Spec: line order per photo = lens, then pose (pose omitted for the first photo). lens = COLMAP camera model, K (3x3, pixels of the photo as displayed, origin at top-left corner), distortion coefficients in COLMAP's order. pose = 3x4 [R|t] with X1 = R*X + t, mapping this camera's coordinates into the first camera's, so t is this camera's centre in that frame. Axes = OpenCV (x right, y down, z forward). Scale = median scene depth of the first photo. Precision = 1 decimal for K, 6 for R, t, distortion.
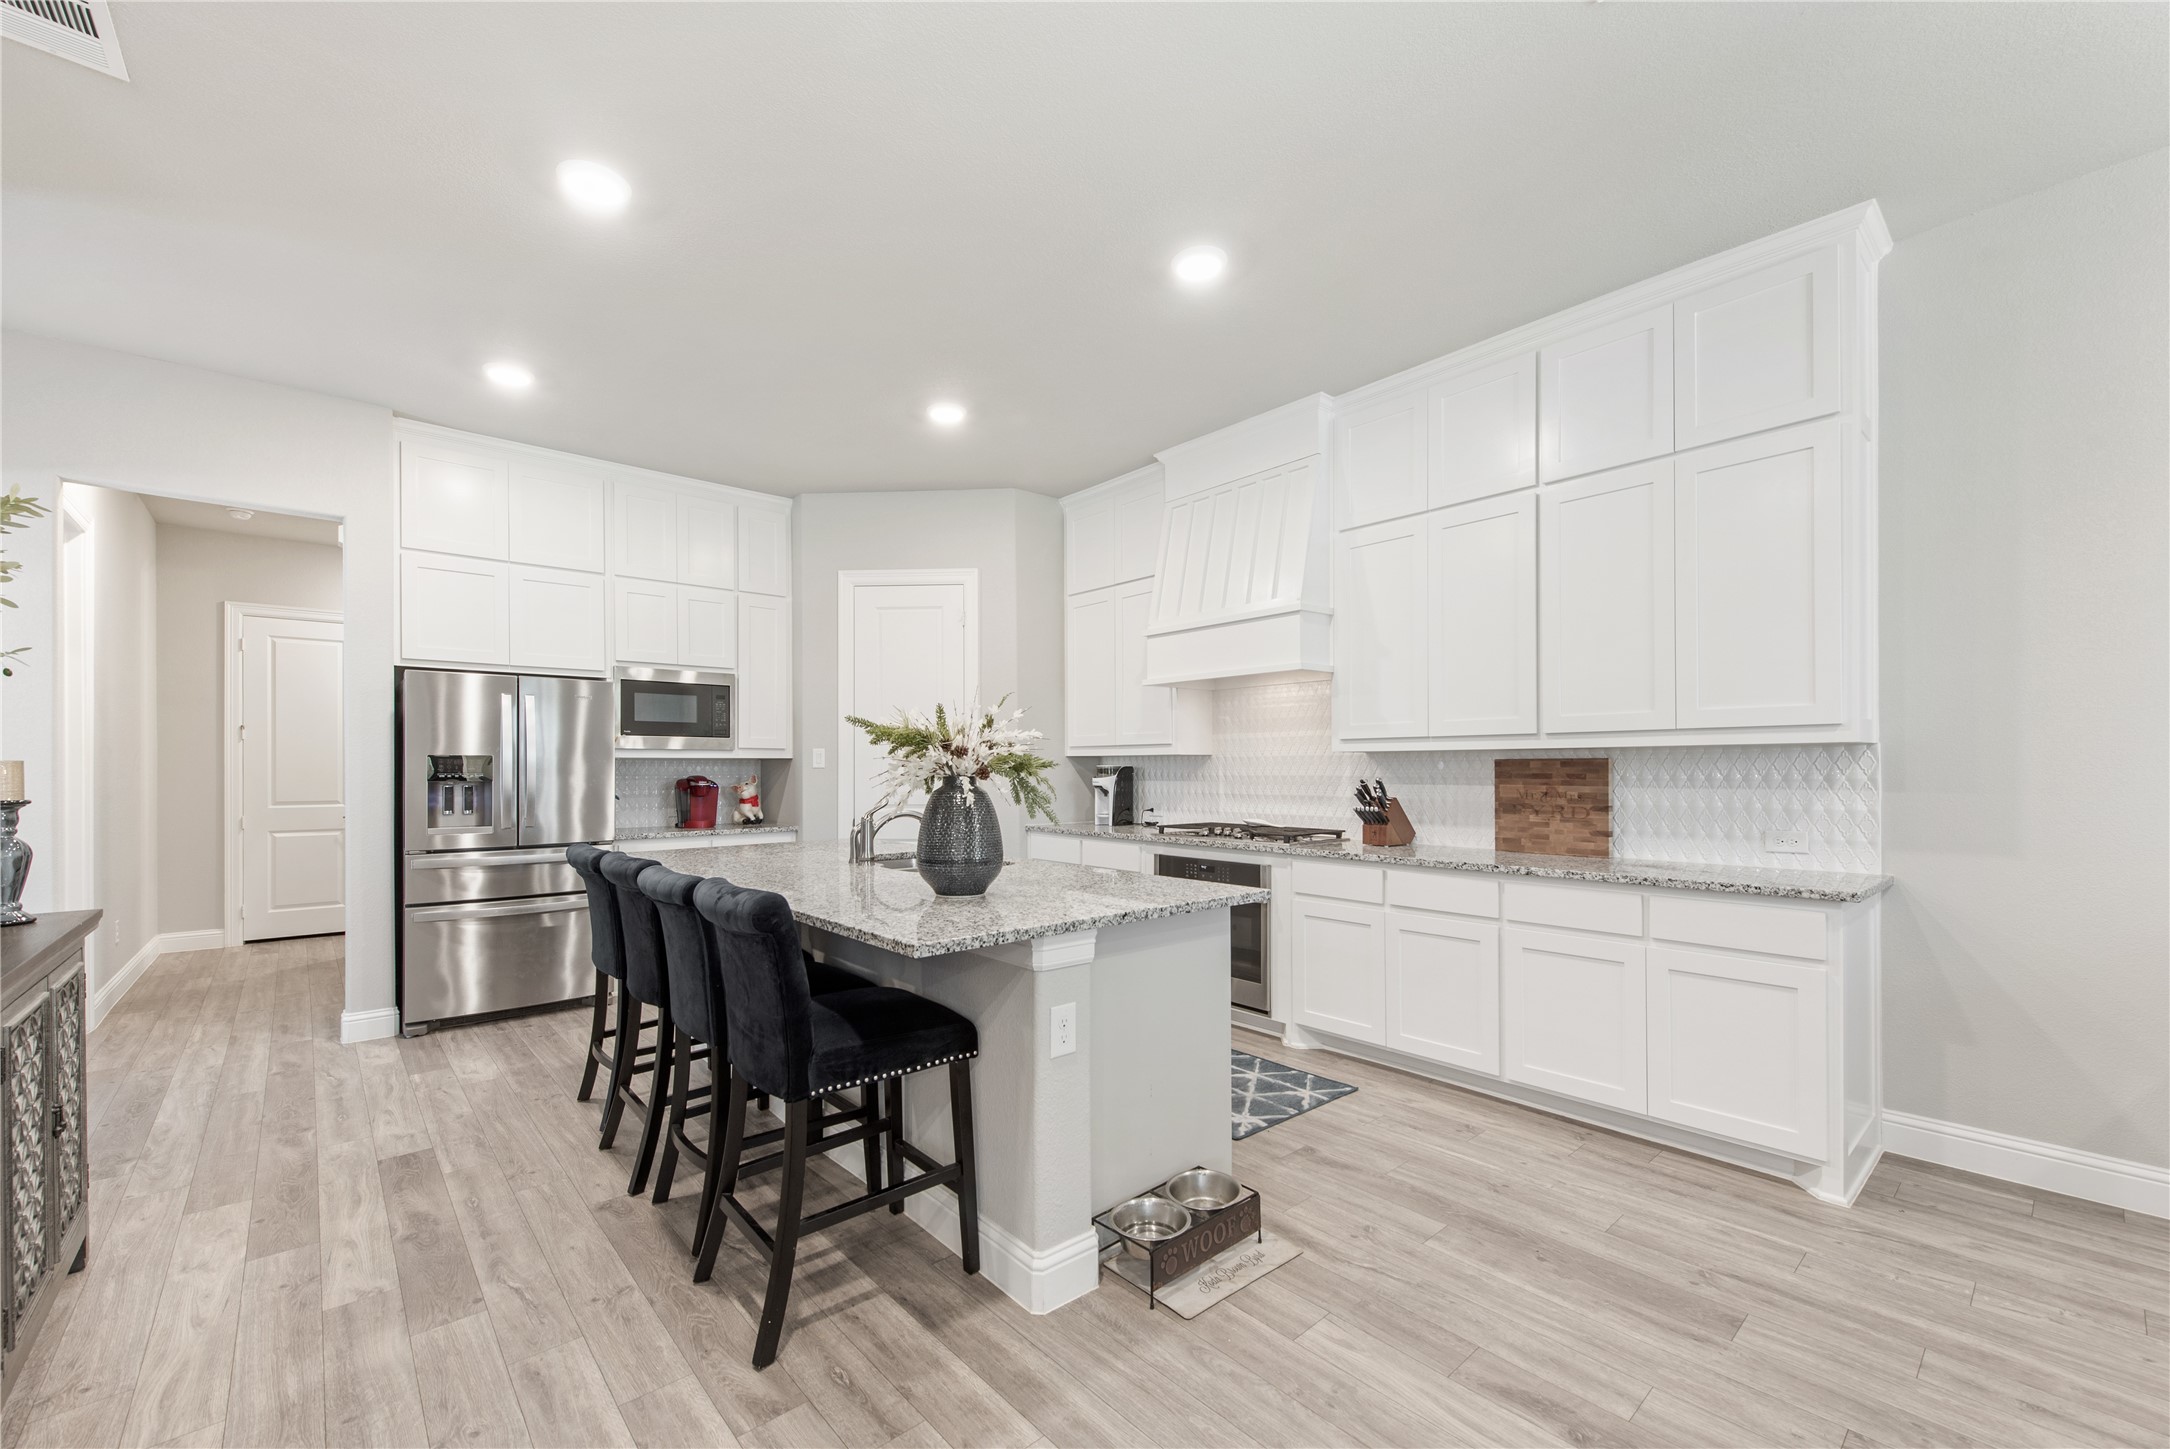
lens RADIAL K [[889.8, 0, 1084.7], [0, 889.8, 761.6], [0, 0, 1]] dist [0.001735, 0.000088]
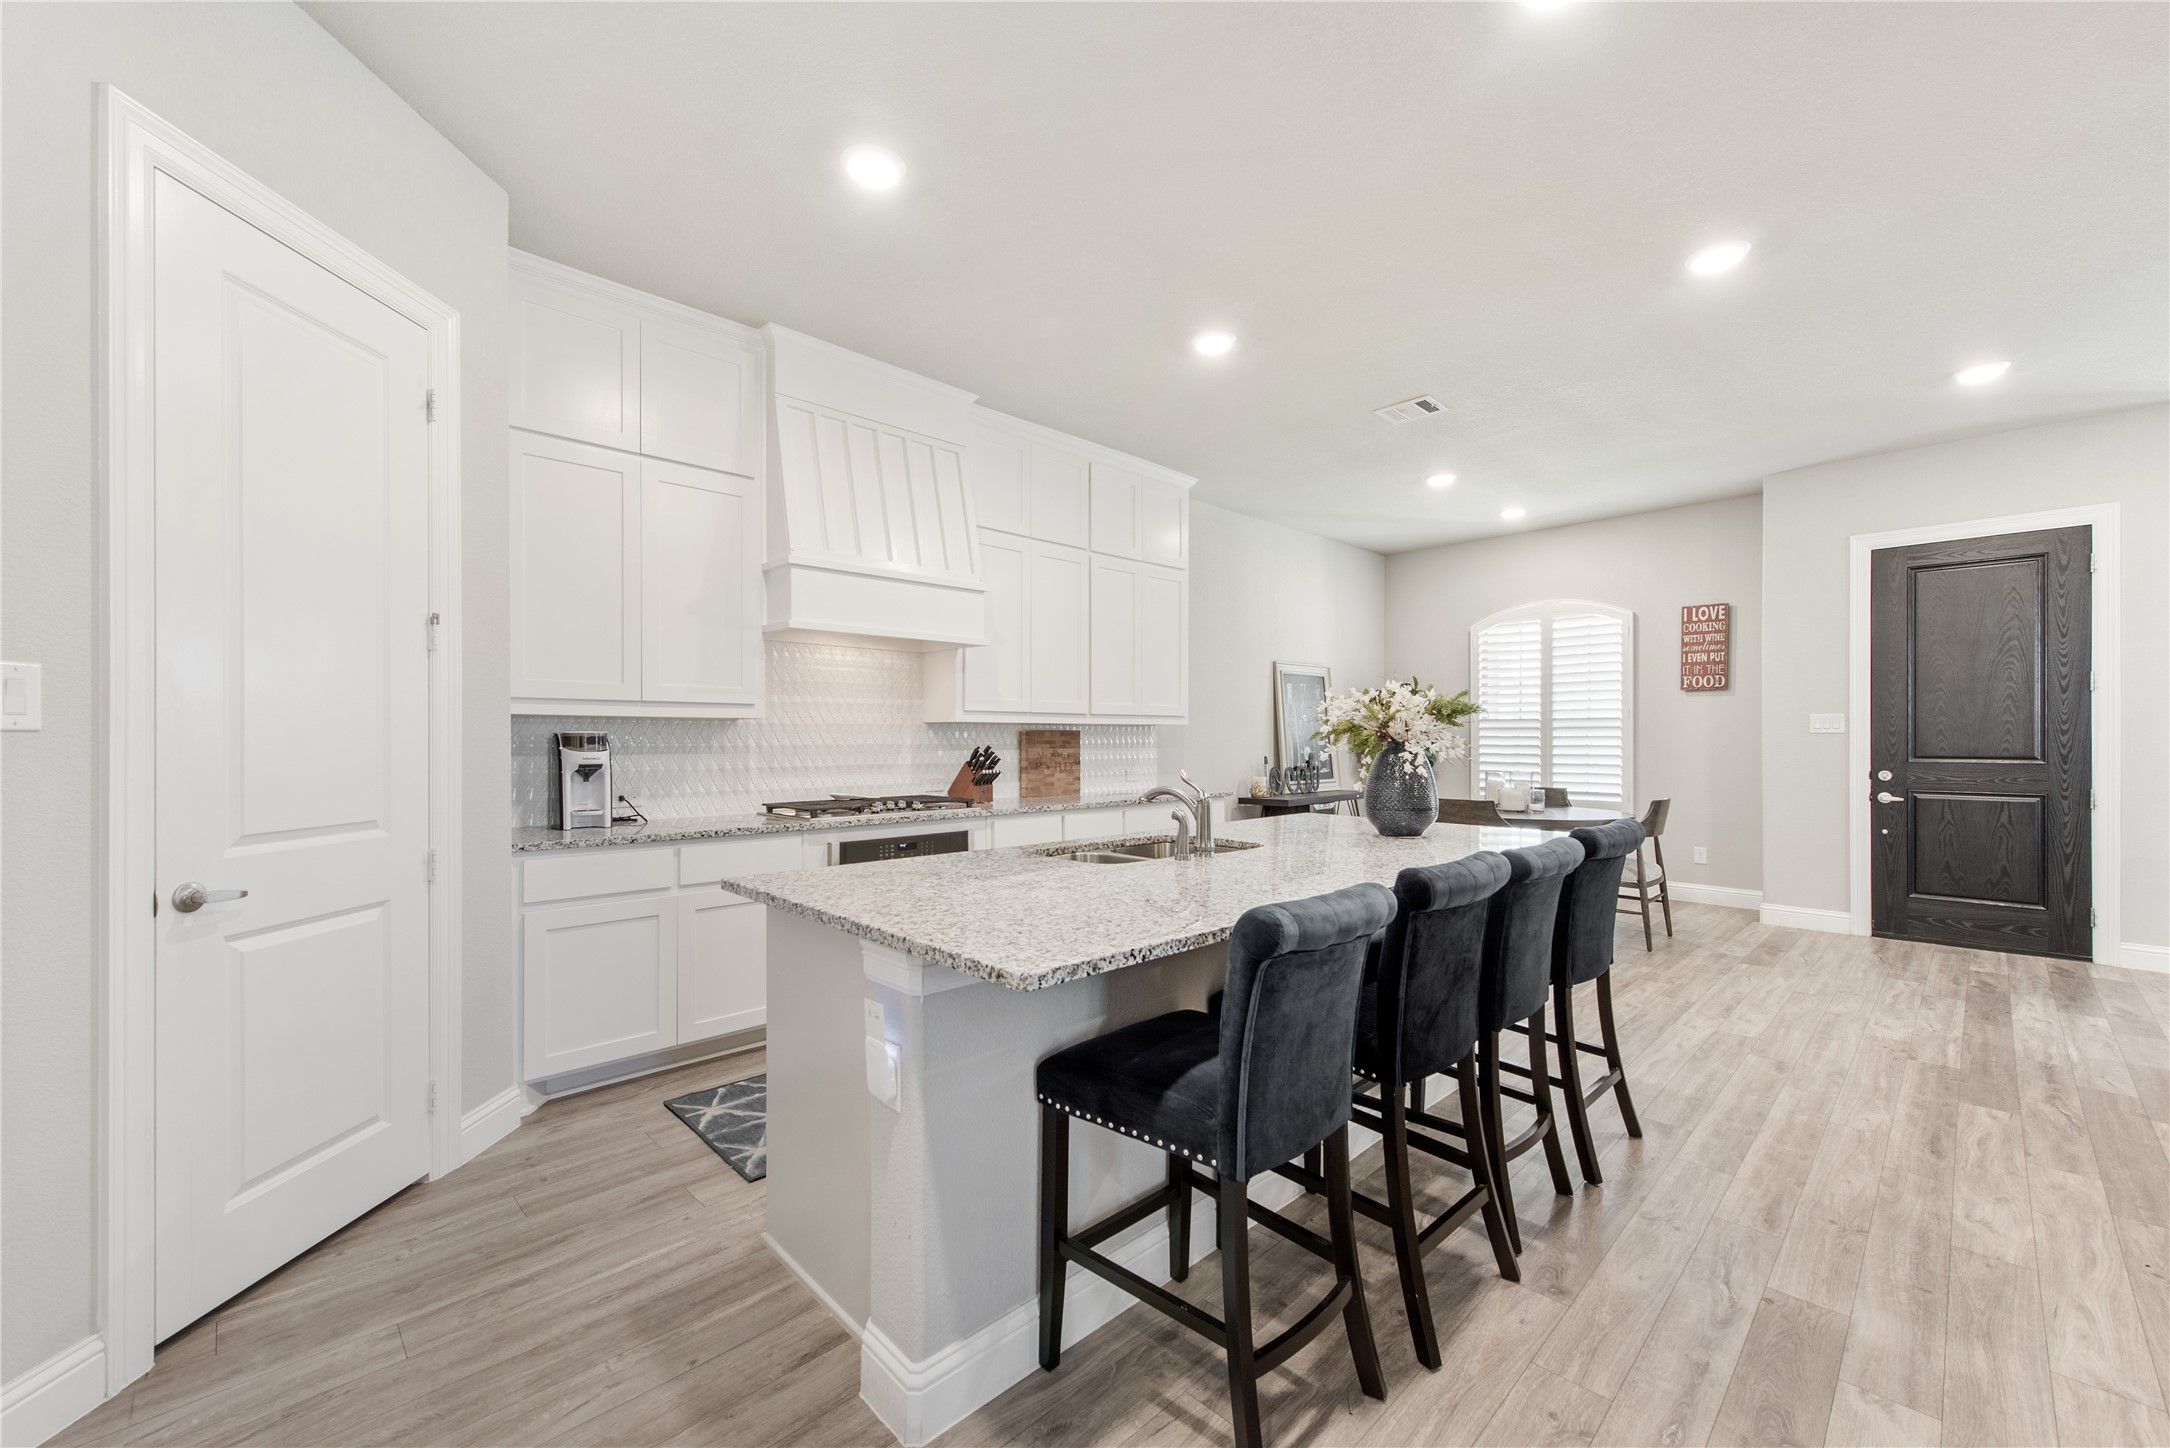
lens RADIAL K [[854.9, 0, 1083.7], [0, 854.9, 733.6], [0, 0, 1]] dist [-0.000398, 0.000013]
pose [[-0.048549, 0.004438, 0.998811, -1.231787], [-0.008760, 0.999950, -0.004869, 0.011127], [-0.998782, -0.008986, -0.048507, 1.406829]]
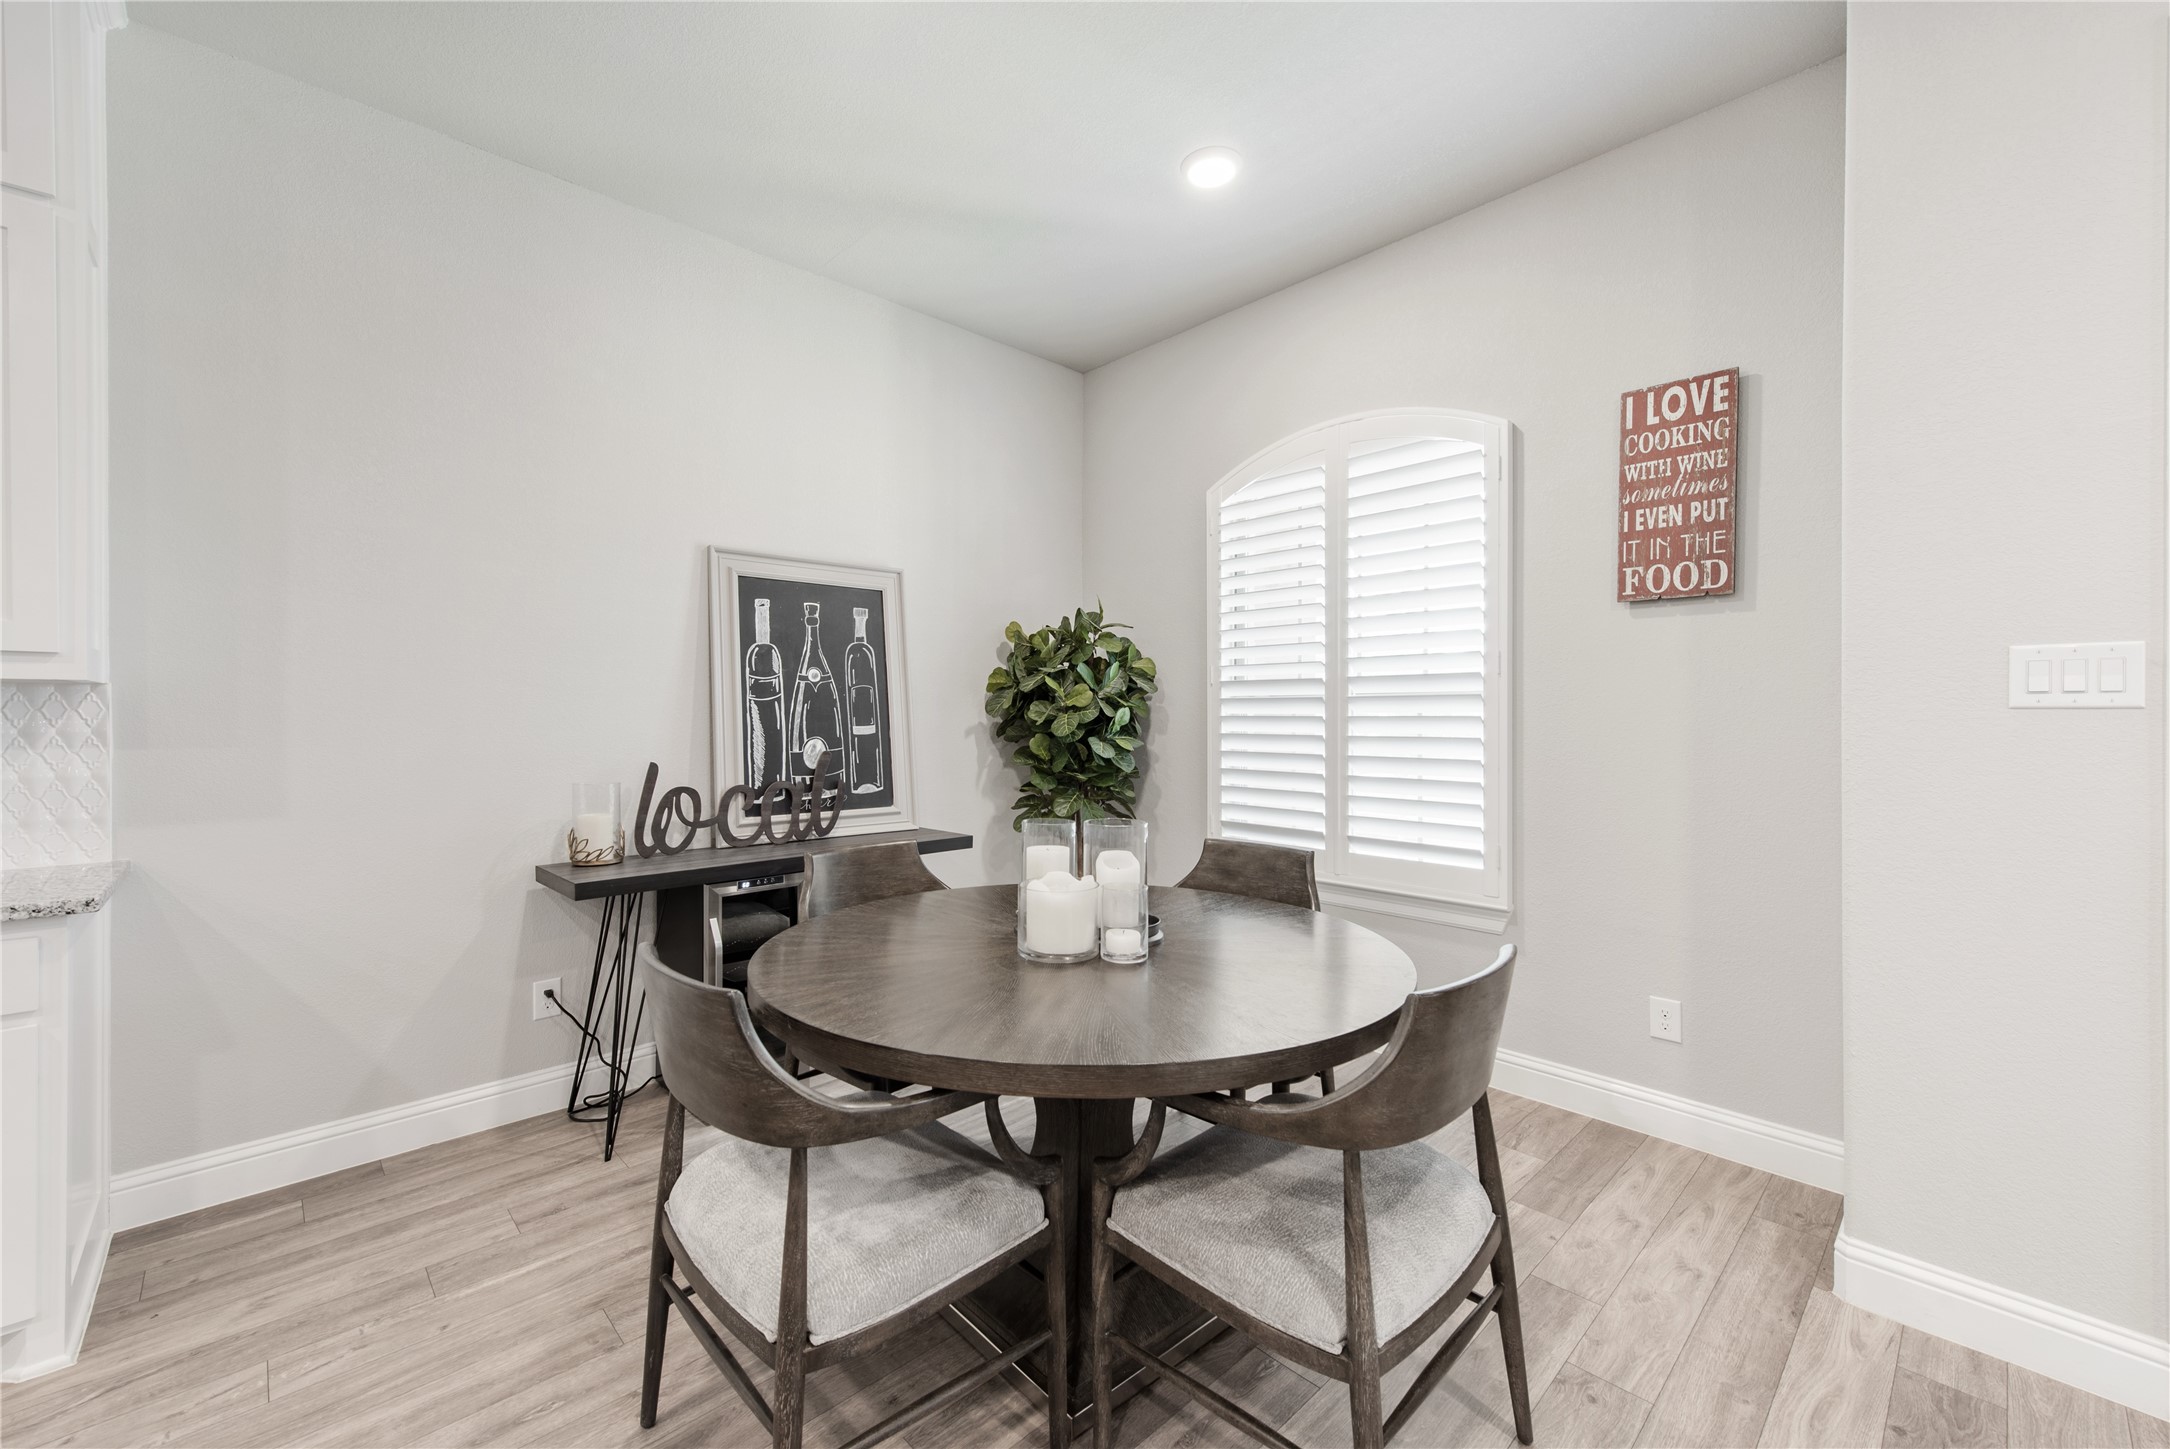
lens RADIAL K [[871.2, 0, 1074.8], [0, 871.2, 721.3], [0, 0, 1]] dist [0.002632, -0.000048]
pose [[-0.035492, -0.002224, 0.999367, 0.148291], [-0.009347, 0.999955, 0.001893, 0.002040], [-0.999326, -0.009273, -0.035512, 0.239923]]
